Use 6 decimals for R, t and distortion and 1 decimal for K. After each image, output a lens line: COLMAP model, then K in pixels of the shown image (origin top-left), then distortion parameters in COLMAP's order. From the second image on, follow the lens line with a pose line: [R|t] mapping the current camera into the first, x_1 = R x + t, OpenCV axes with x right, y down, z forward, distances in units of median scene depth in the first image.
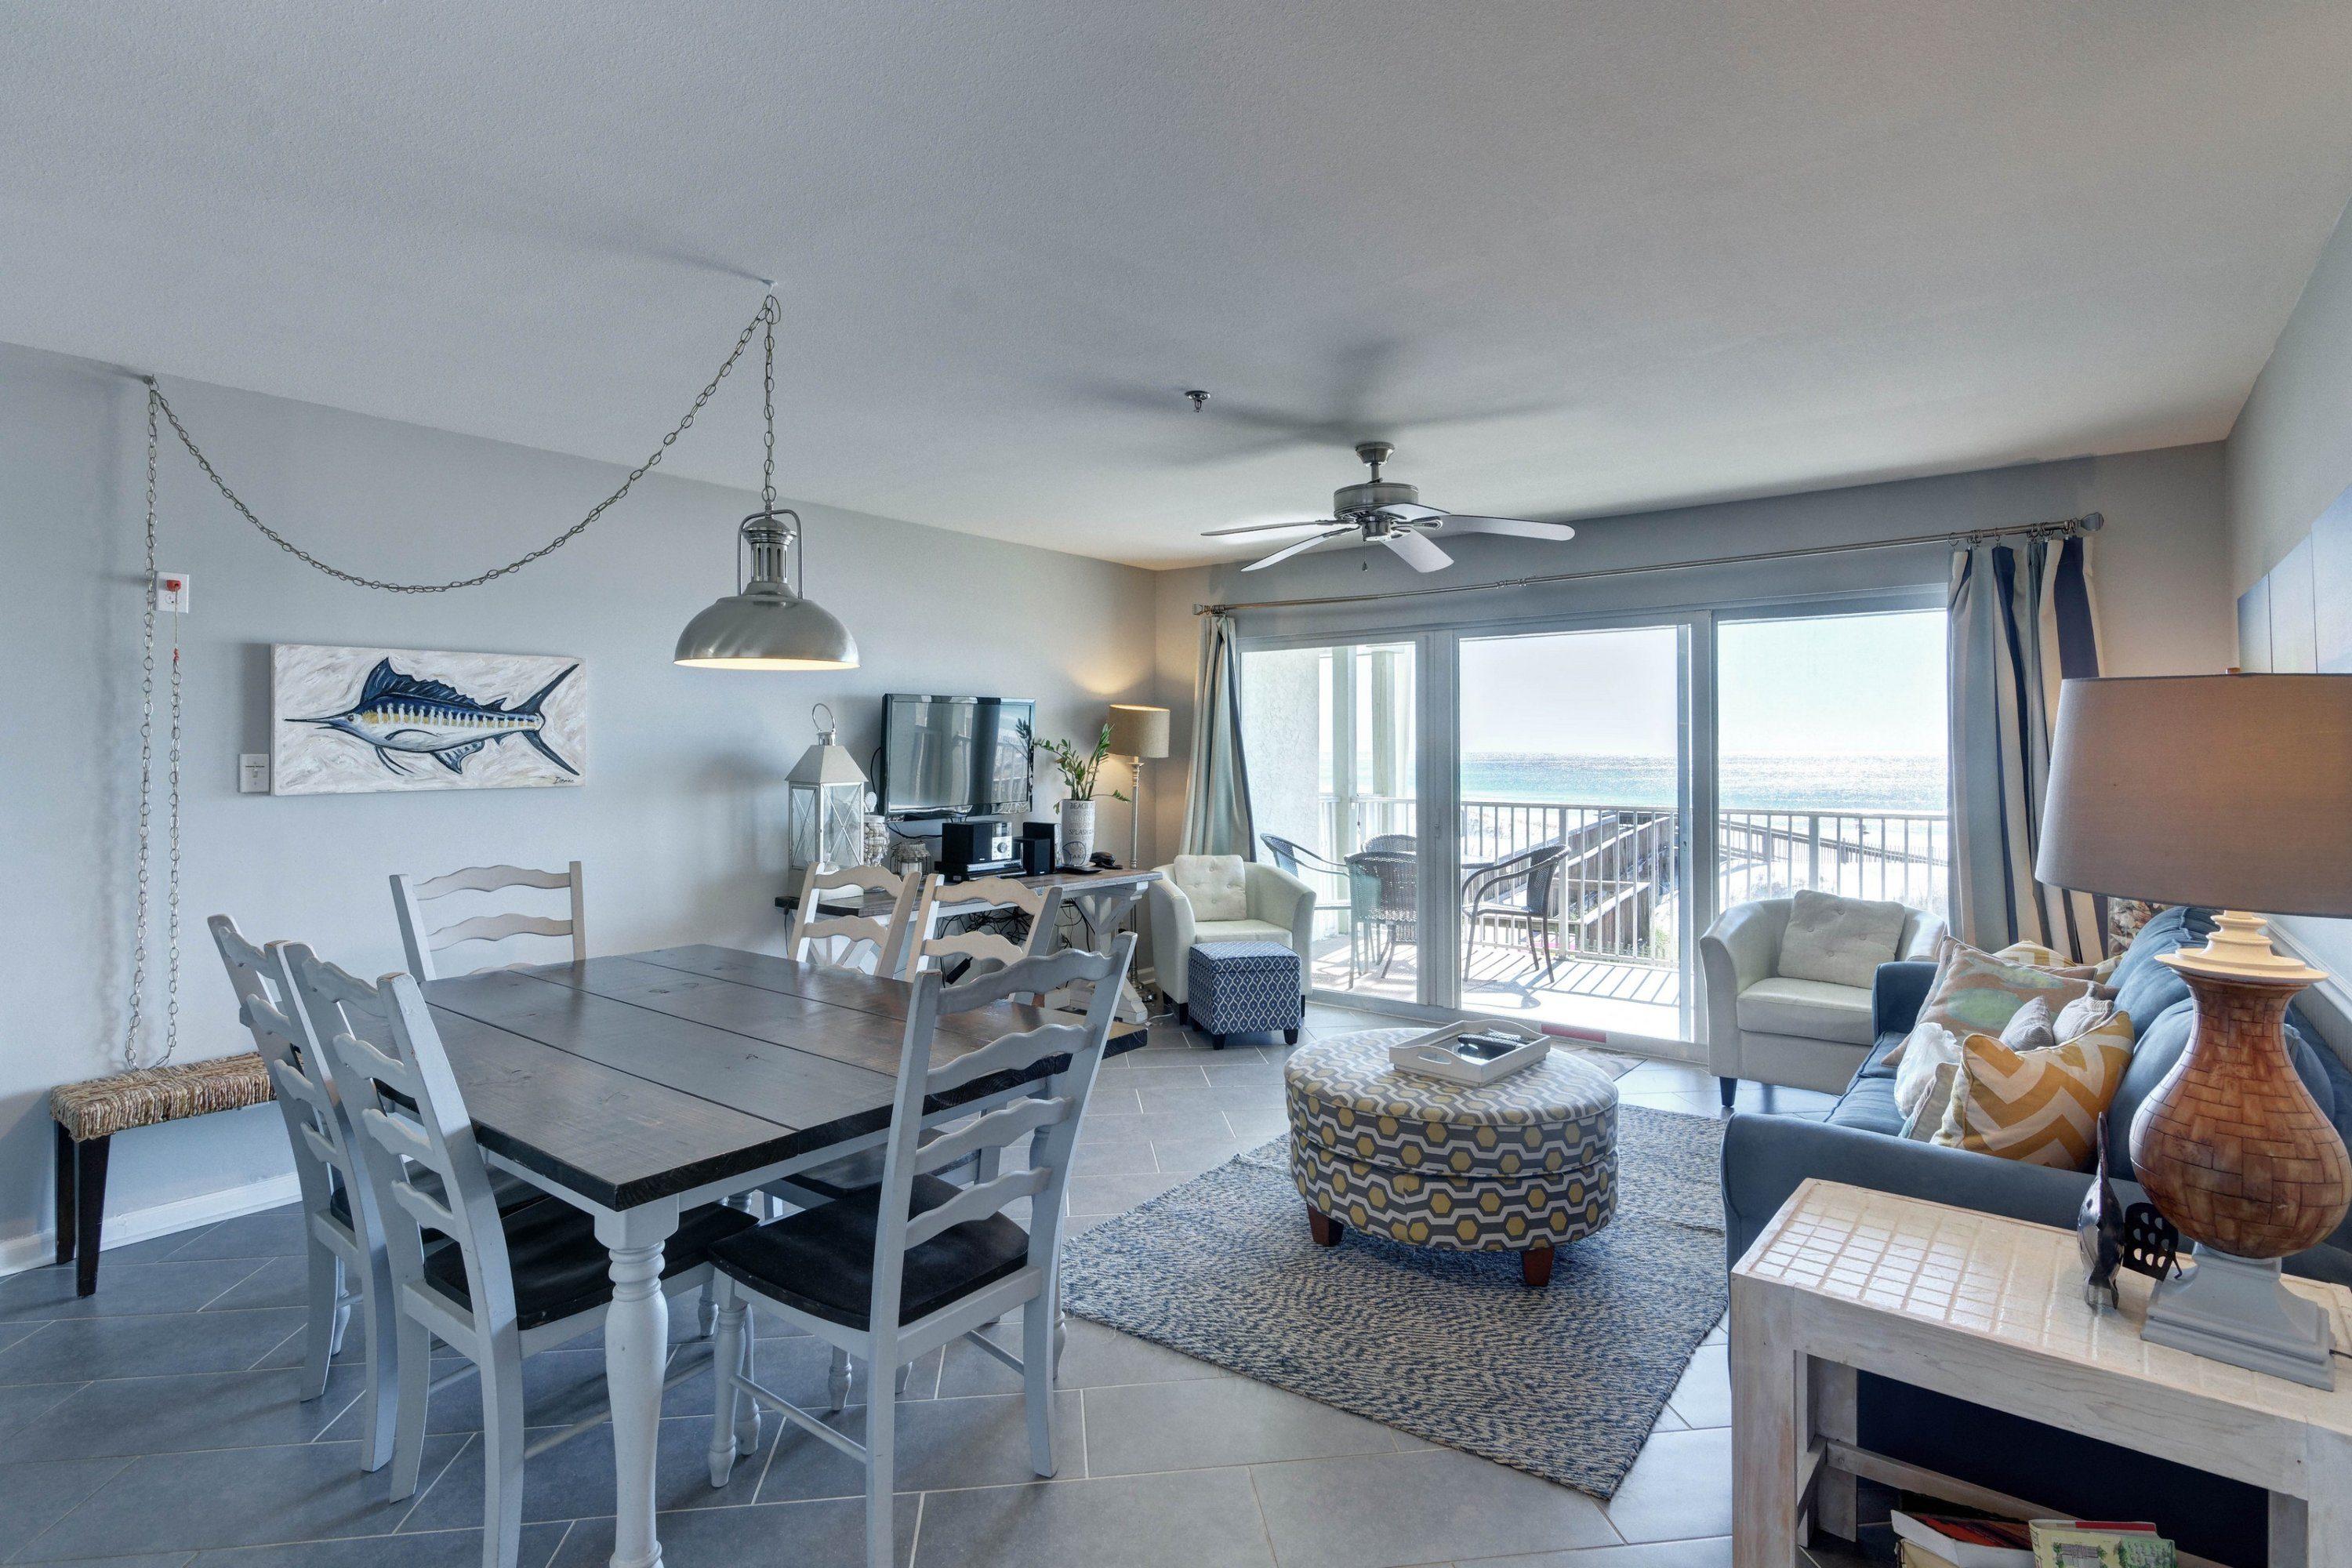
lens RADIAL K [[1159.4, 0, 1178.1], [0, 1159.4, 731.2], [0, 0, 1]] dist [0.002272, 0.003028]
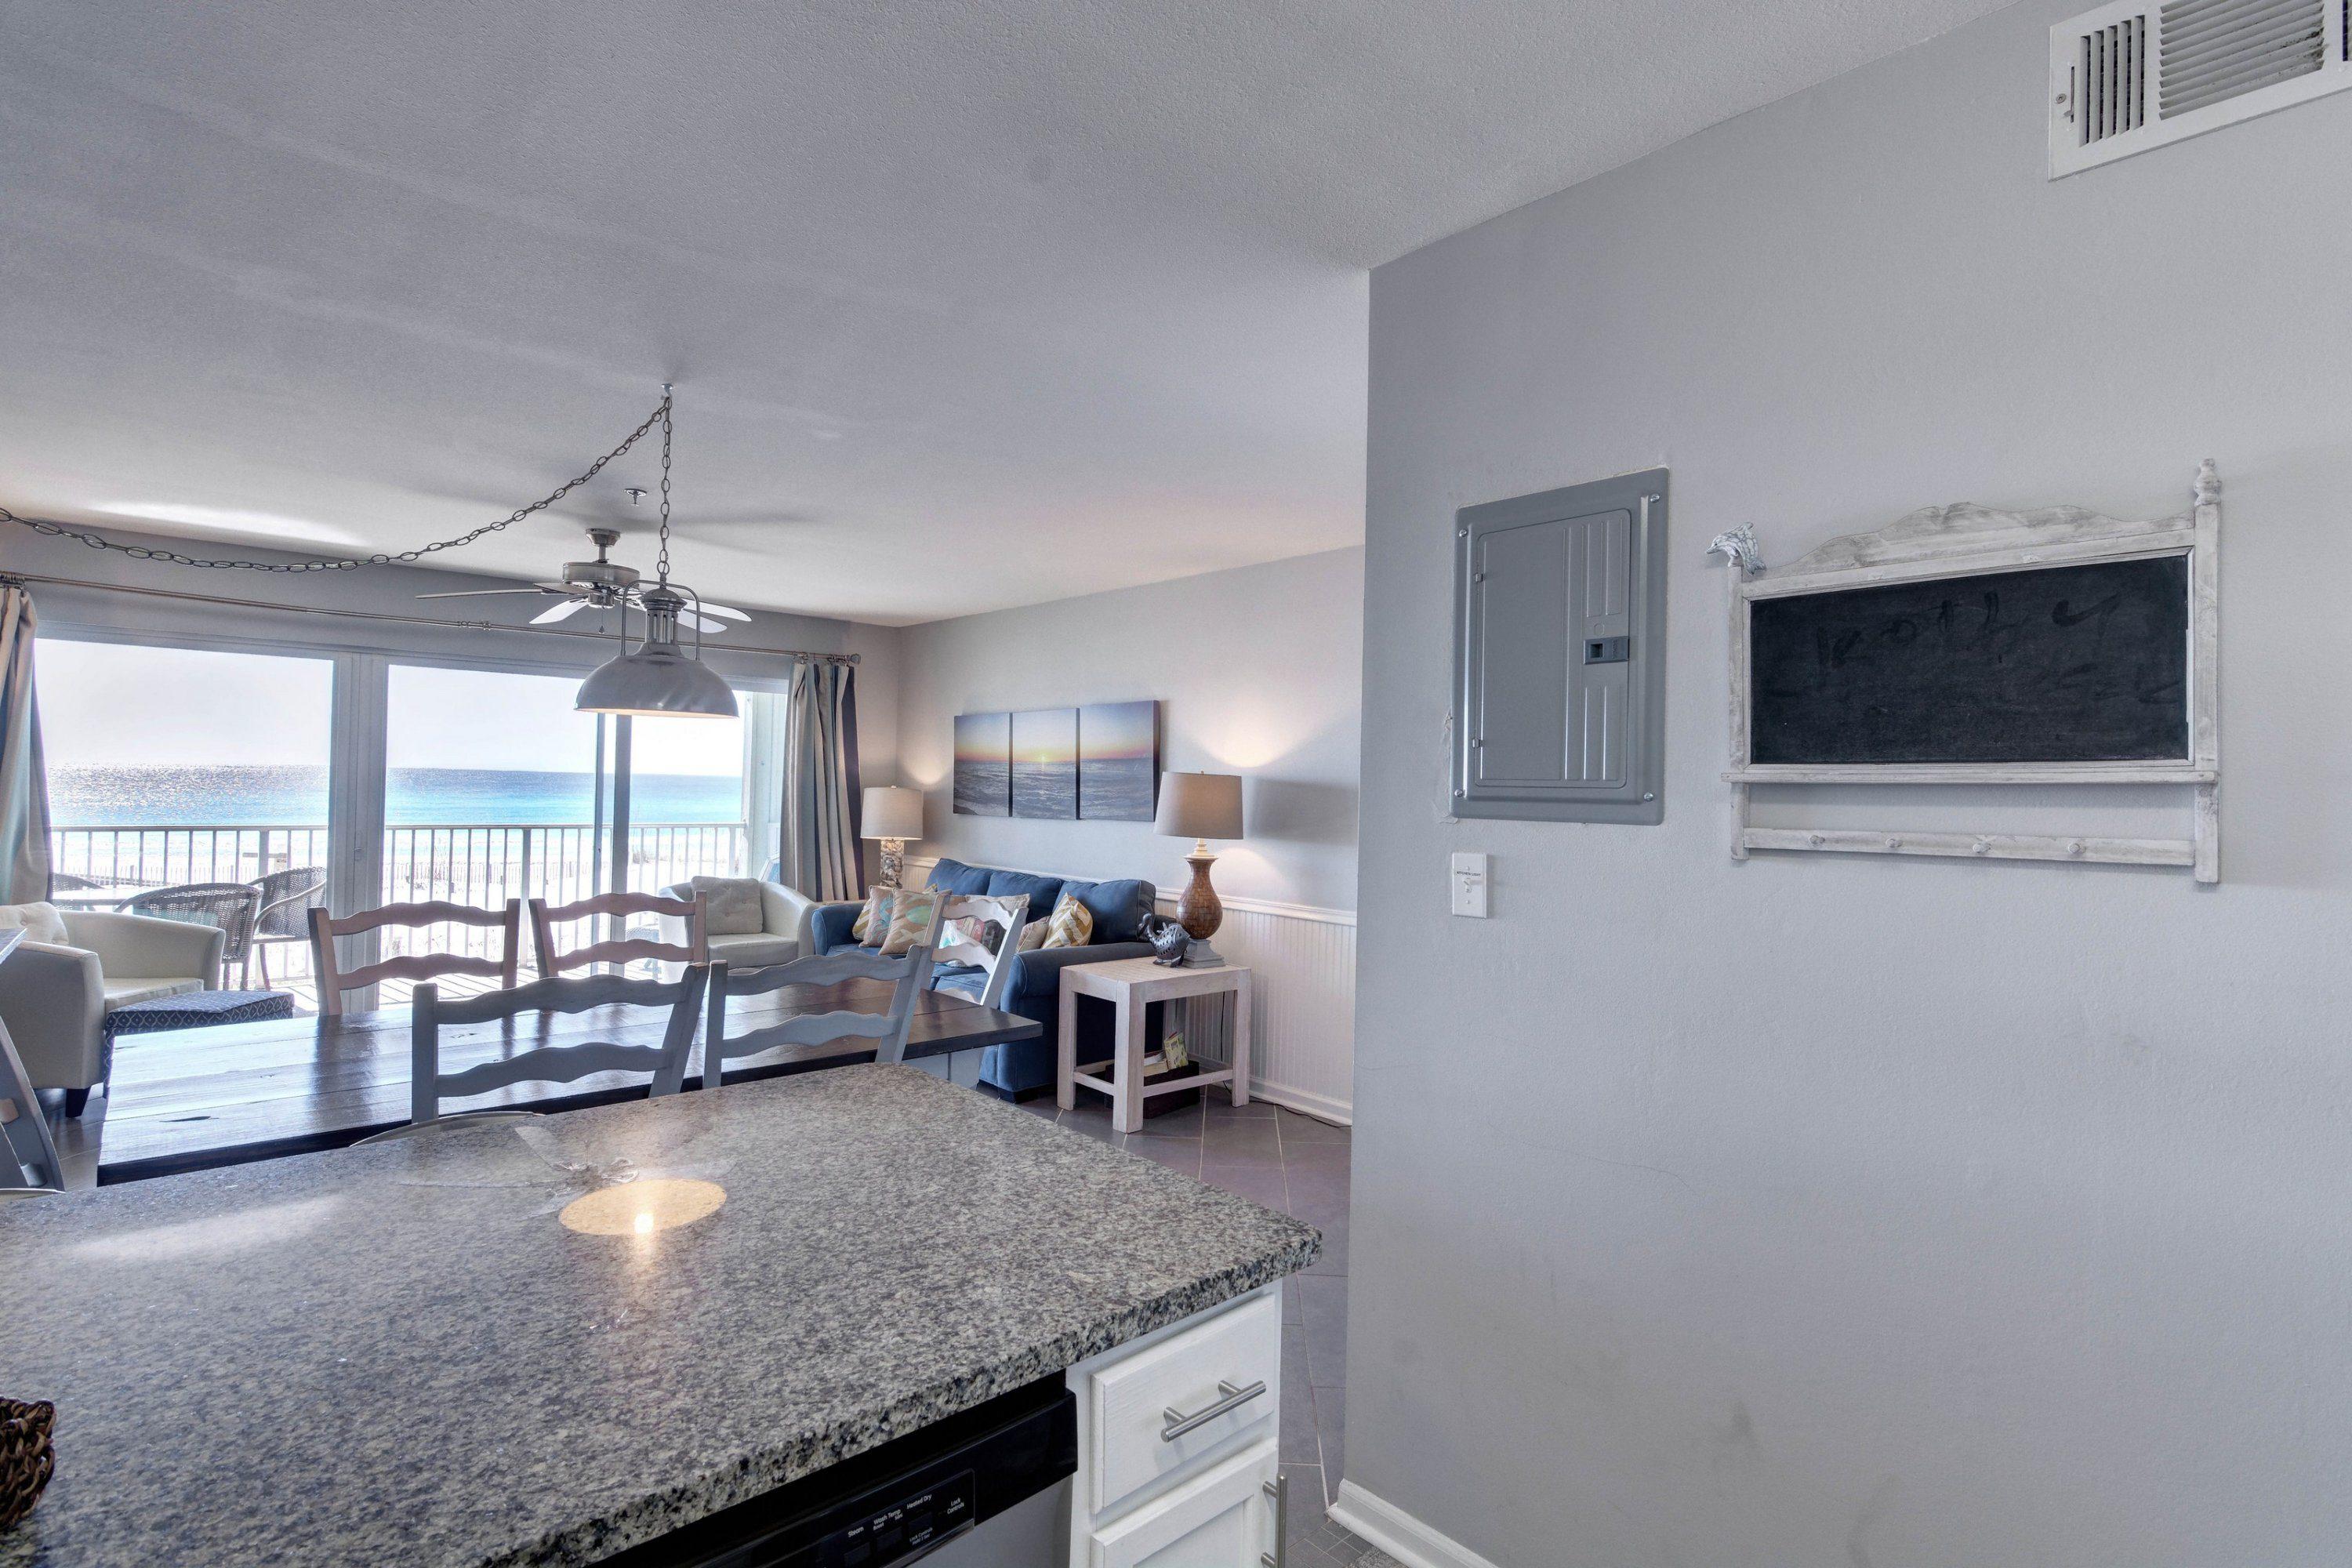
lens RADIAL K [[1130.5, 0, 1178.5], [0, 1130.5, 775.5], [0, 0, 1]] dist [0.001813, -0.002829]
pose [[0.173123, 0.013969, 0.984801, -0.925891], [-0.041507, 0.999115, -0.006875, -0.006597], [-0.984025, -0.039686, 0.173549, 0.194288]]
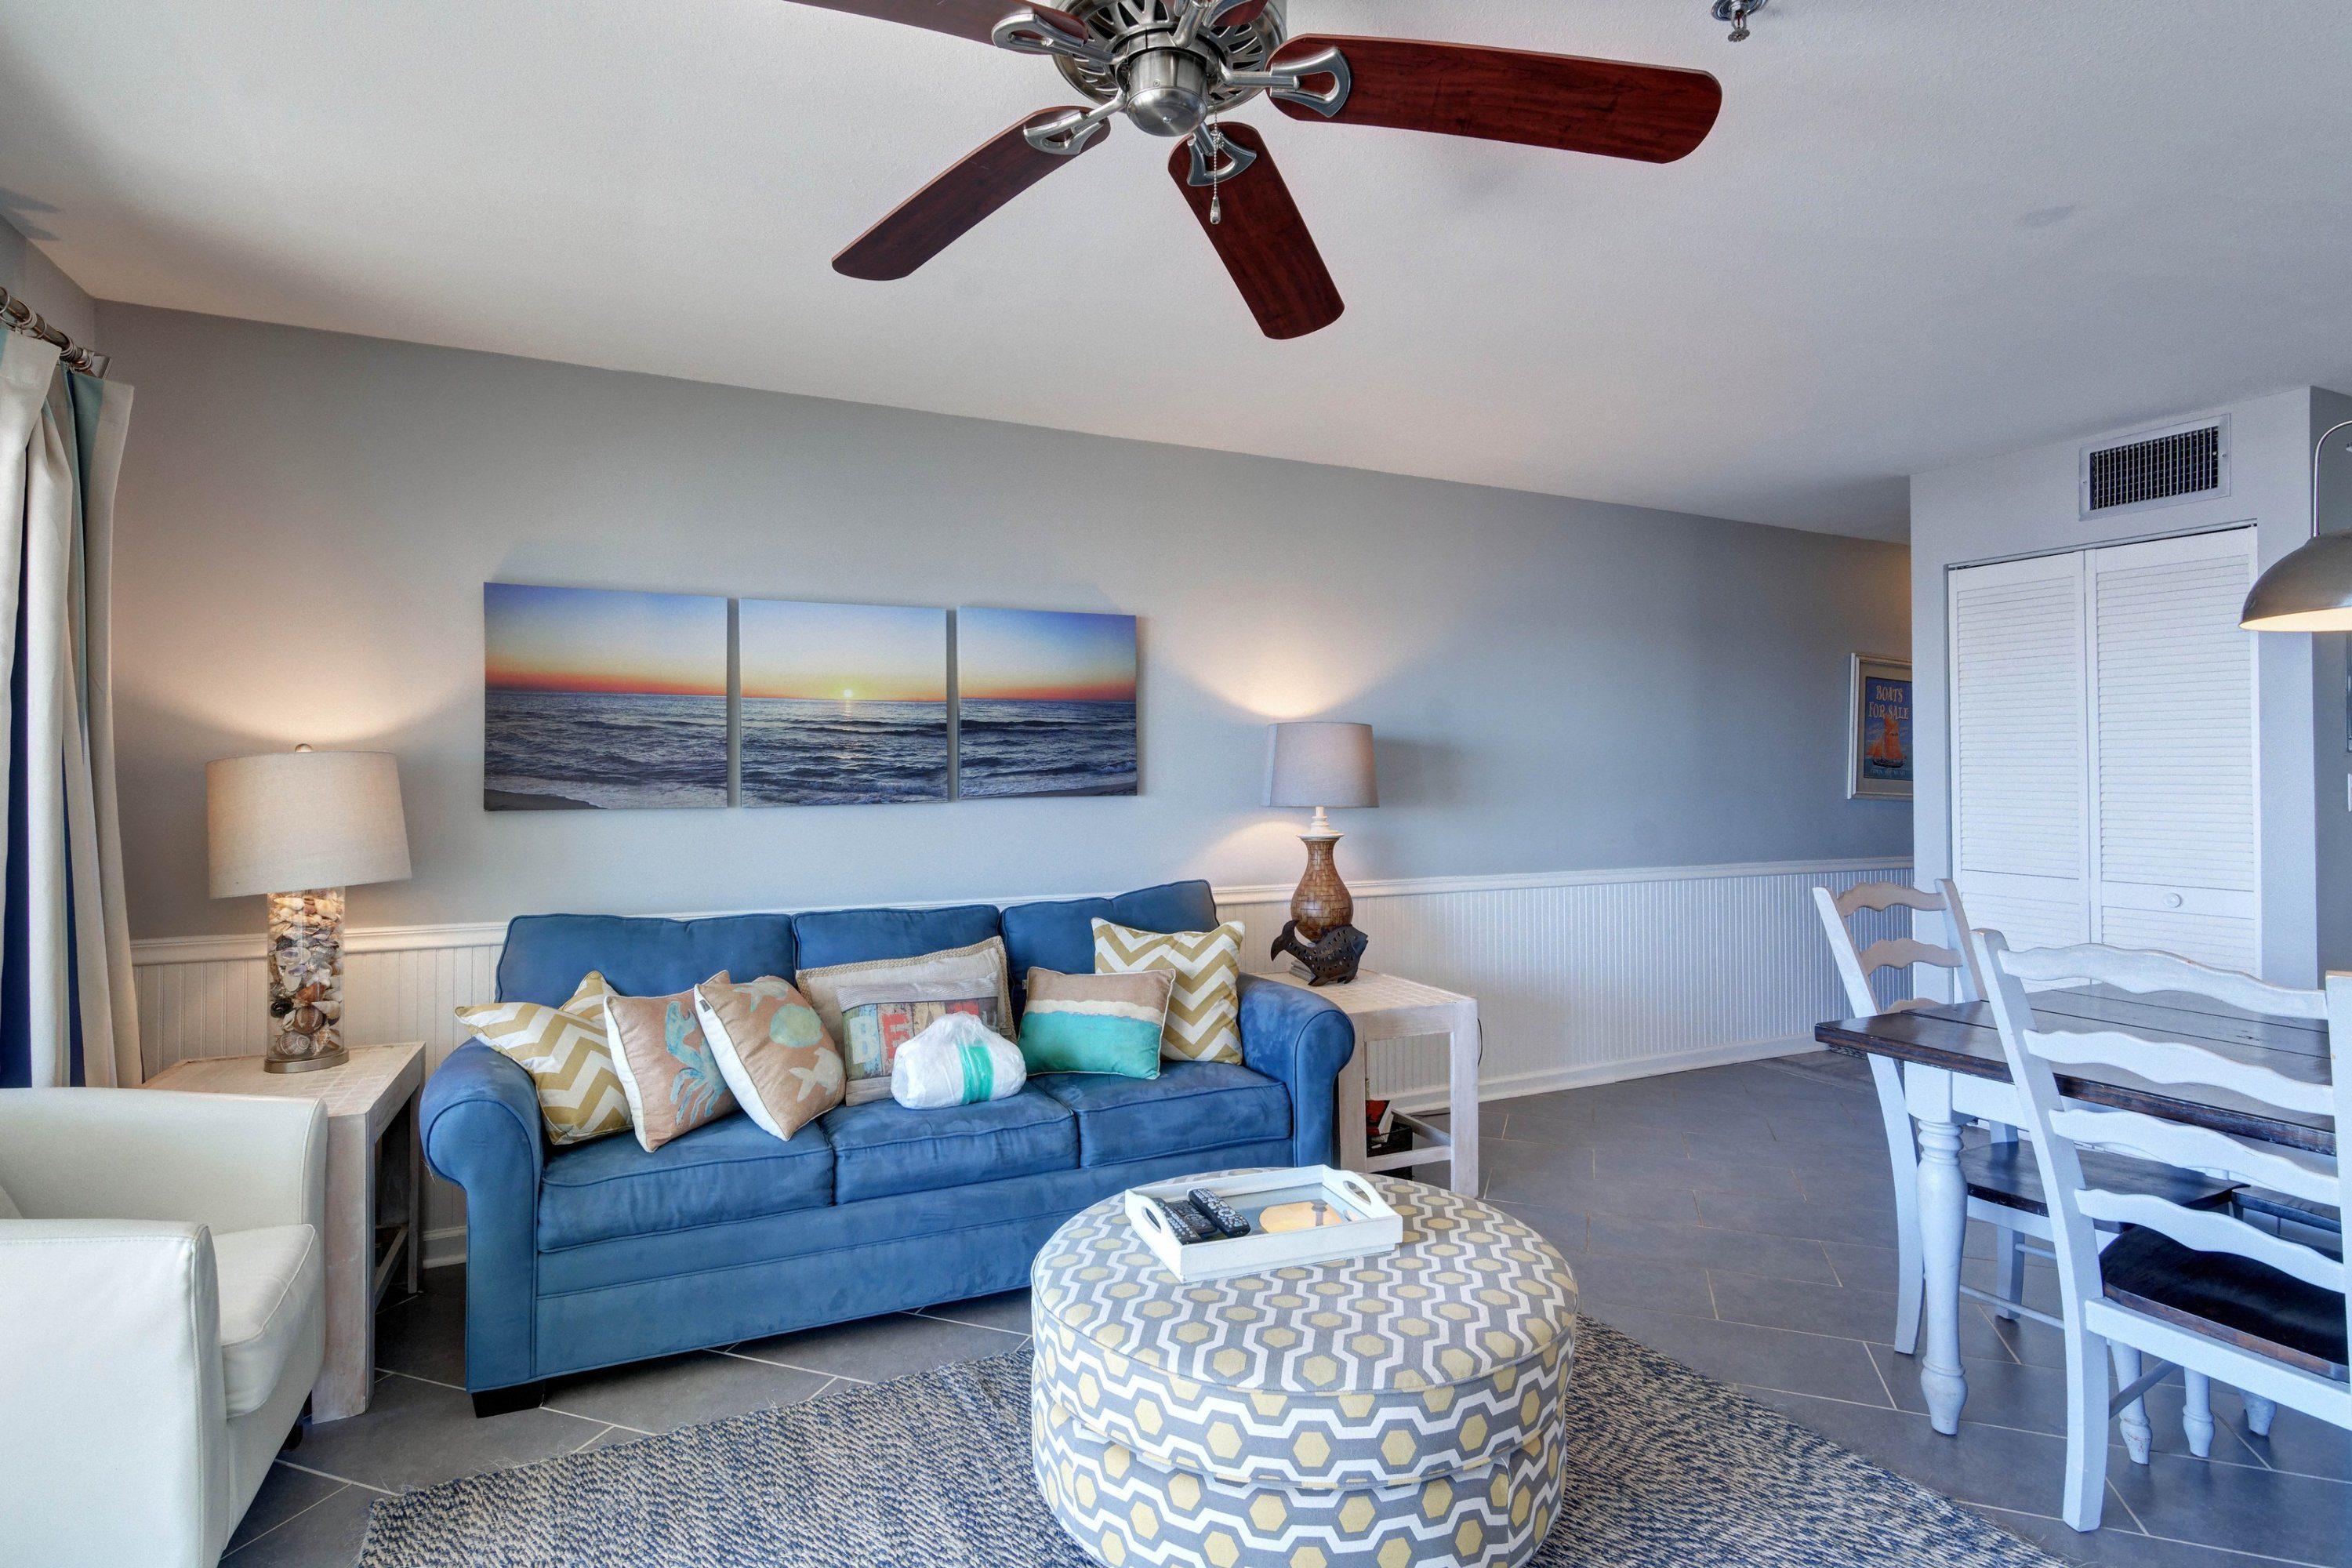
lens RADIAL K [[1130.5, 0, 1181.4], [0, 1130.5, 788.5], [0, 0, 1]] dist [0.001813, -0.002829]
pose [[-0.893631, -0.006092, 0.448761, 0.018349], [-0.007599, 0.999970, -0.001557, 0.039378], [-0.448738, -0.004801, -0.893650, 1.334567]]
